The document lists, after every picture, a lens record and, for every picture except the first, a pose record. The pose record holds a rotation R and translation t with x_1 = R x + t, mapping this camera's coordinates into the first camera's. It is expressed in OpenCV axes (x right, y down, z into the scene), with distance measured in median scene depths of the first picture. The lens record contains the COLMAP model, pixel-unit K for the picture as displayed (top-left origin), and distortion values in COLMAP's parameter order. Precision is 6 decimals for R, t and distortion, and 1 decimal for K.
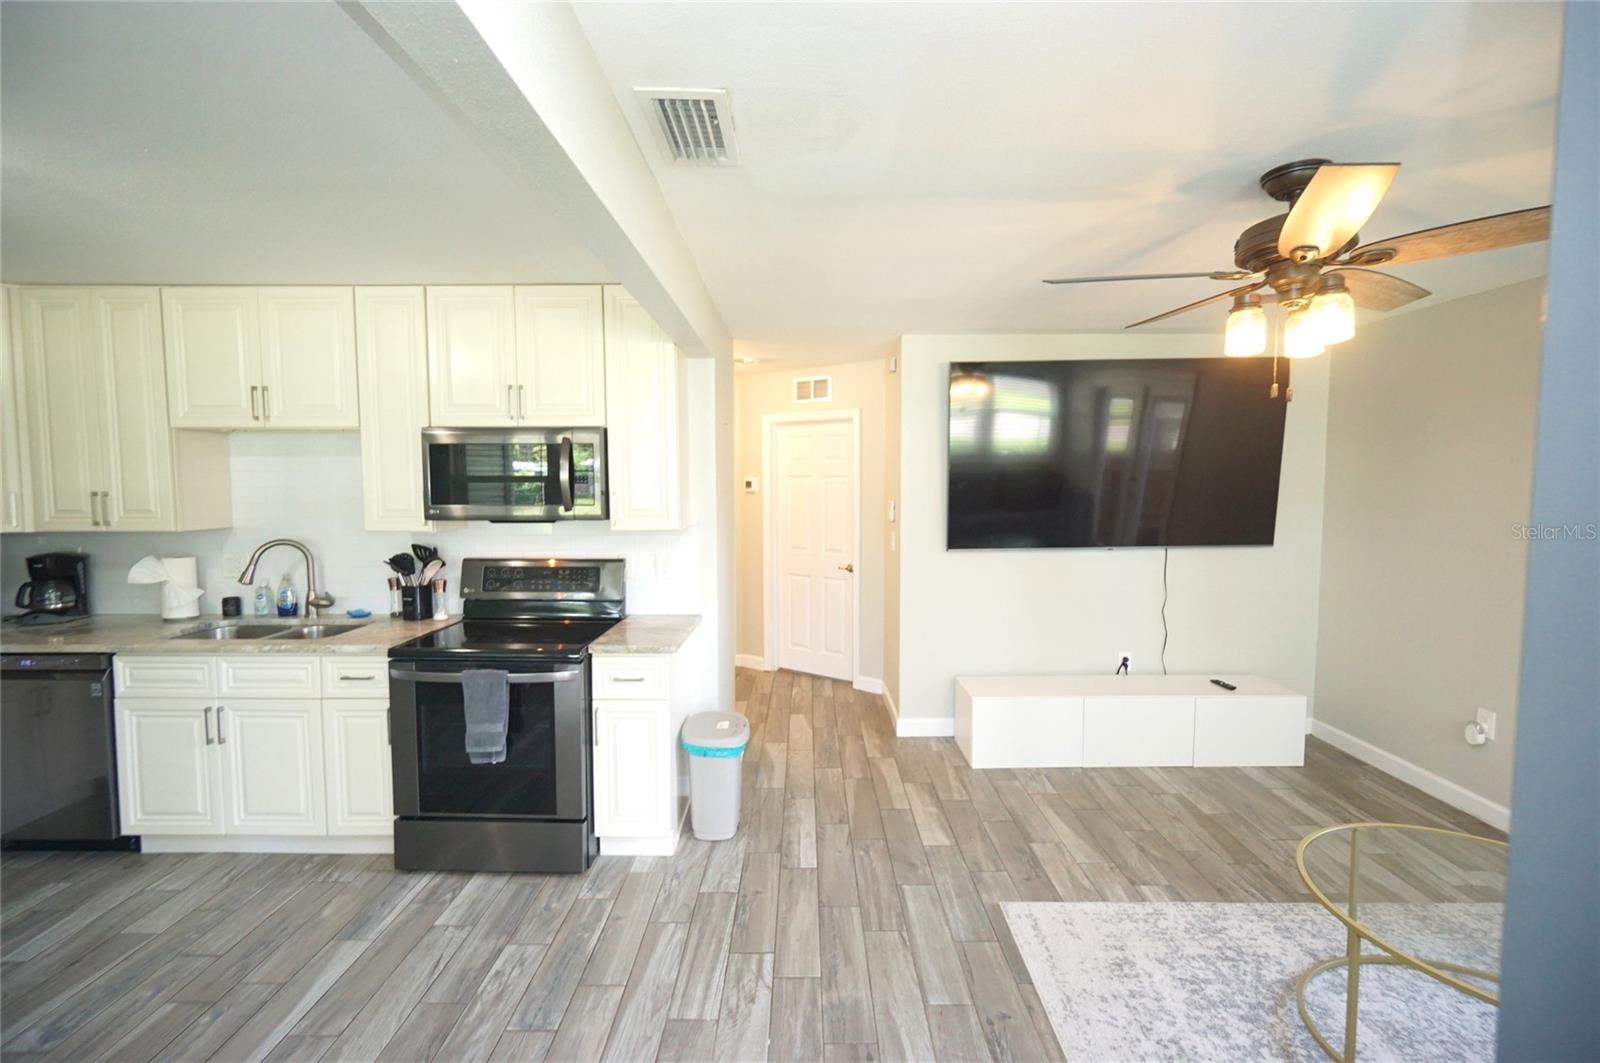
lens RADIAL K [[705.5, 0, 791.7], [0, 705.5, 513.3], [0, 0, 1]] dist [-0.003203, -0.000106]
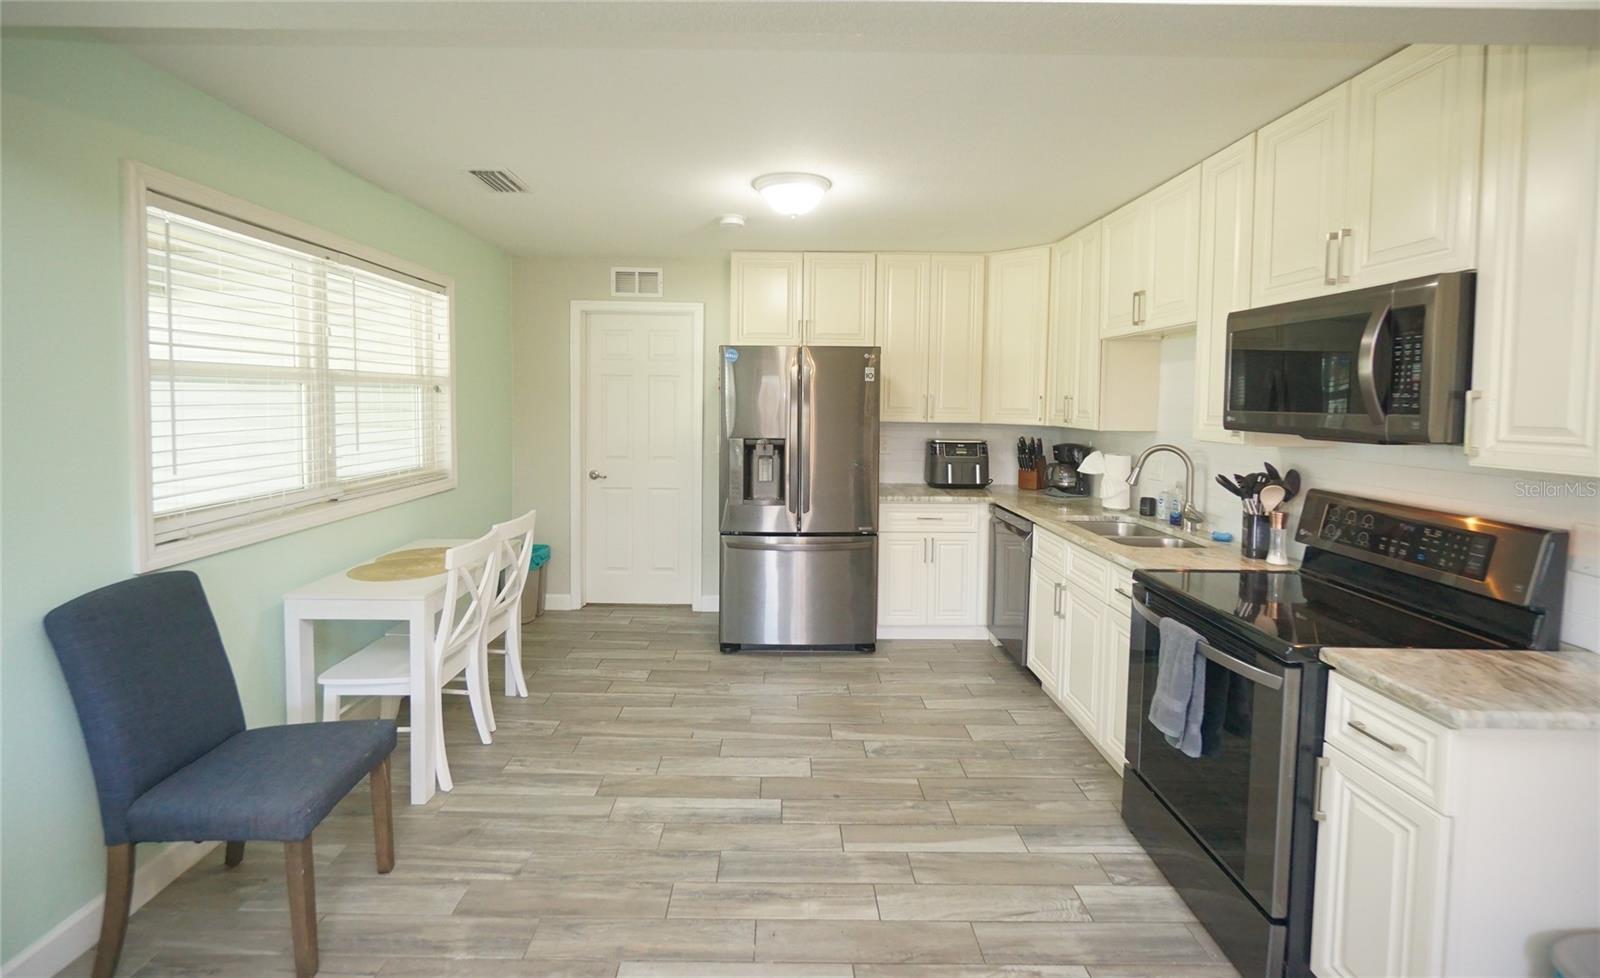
lens RADIAL K [[710.7, 0, 798.3], [0, 710.7, 443.4], [0, 0, 1]] dist [-0.001148, -0.000095]
pose [[0.023395, 0.066977, -0.997480, 0.287551], [-0.069439, 0.995452, 0.065212, 0.006662], [0.997312, 0.067738, 0.027939, 0.537563]]
